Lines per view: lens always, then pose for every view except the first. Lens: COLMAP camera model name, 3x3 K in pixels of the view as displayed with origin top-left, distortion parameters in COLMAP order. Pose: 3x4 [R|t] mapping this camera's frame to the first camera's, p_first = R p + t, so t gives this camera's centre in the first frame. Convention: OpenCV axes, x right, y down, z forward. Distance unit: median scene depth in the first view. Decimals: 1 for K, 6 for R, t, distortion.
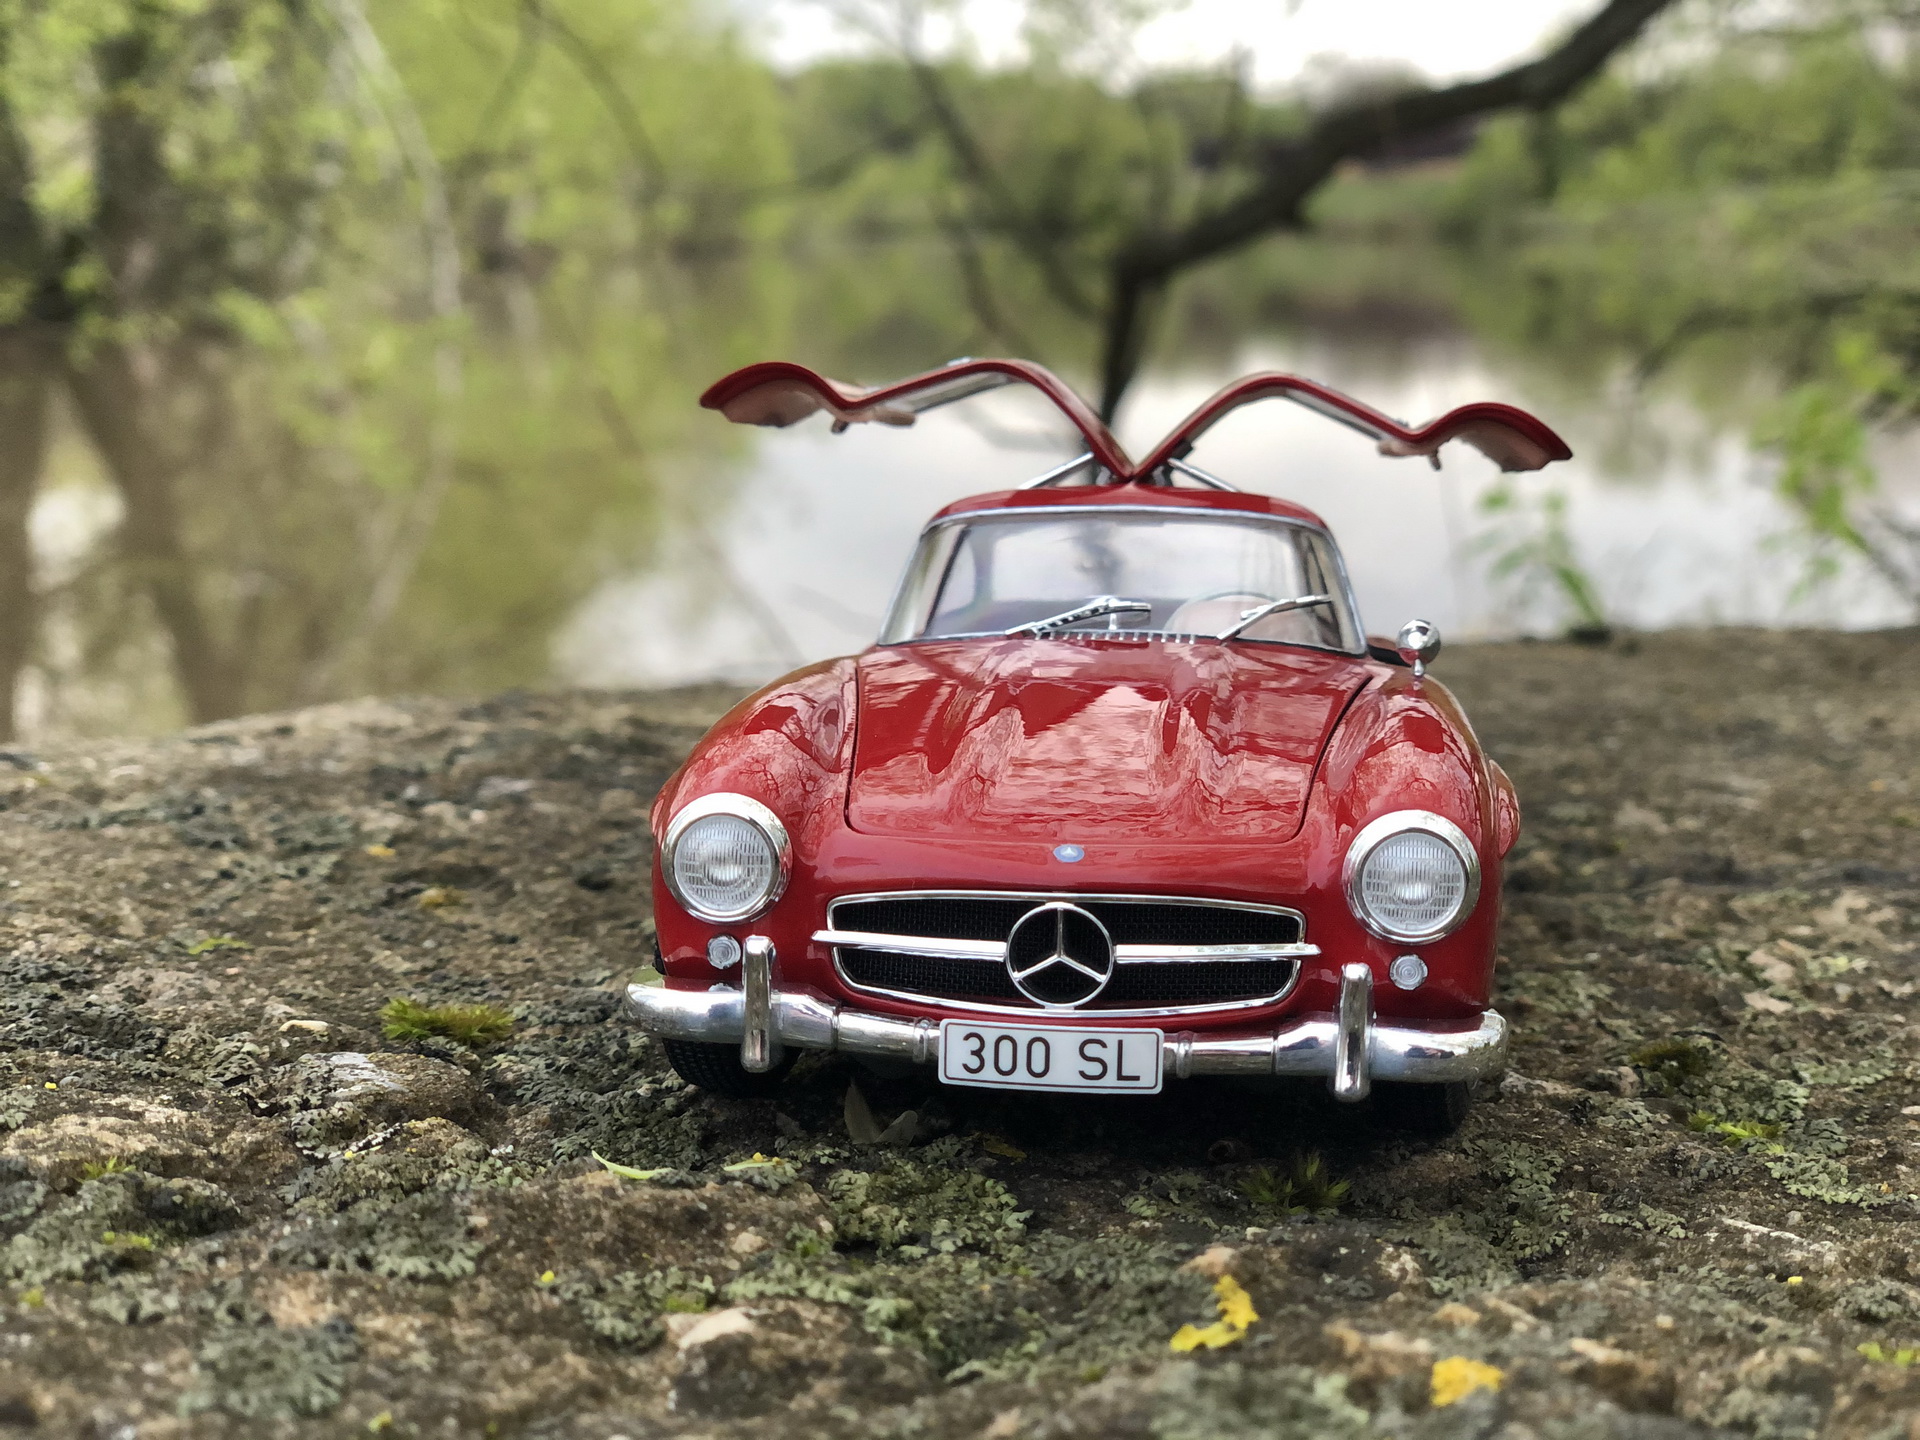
lens RADIAL K [[2933.4, 0, 956.4], [0, 2933.4, 723.3], [0, 0, 1]] dist [0.080312, 0.000000]
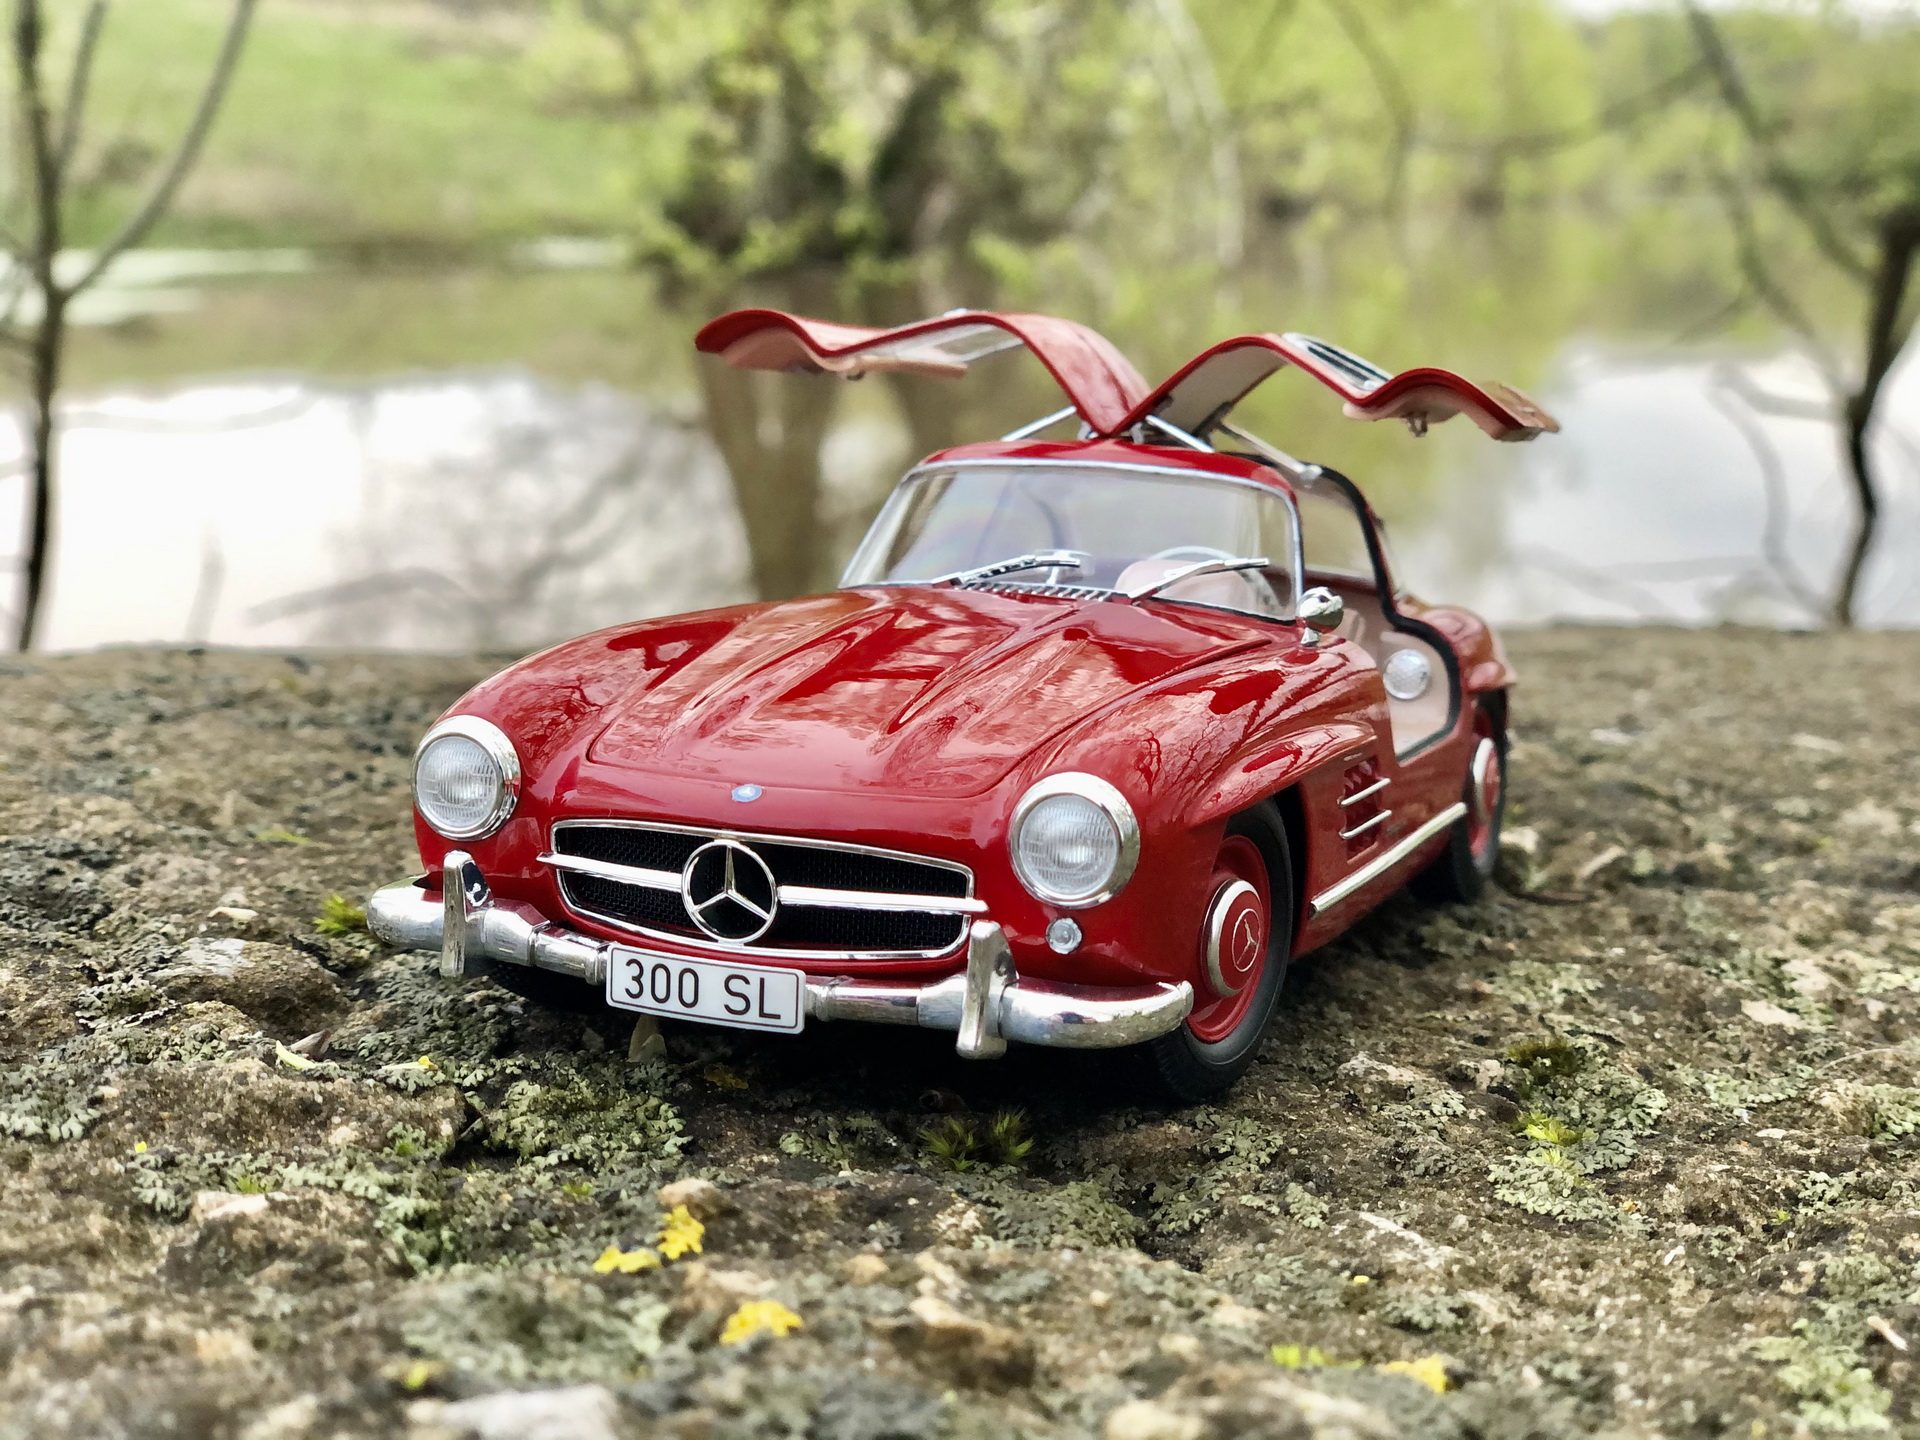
lens RADIAL K [[2933.4, 0, 965.0], [0, 2933.4, 712.3], [0, 0, 1]] dist [0.080312, 0.000000]
pose [[0.966066, 0.058202, -0.251653, 0.219924], [-0.055021, 0.998292, 0.019666, -0.004973], [0.252367, -0.005153, 0.967618, 0.017968]]
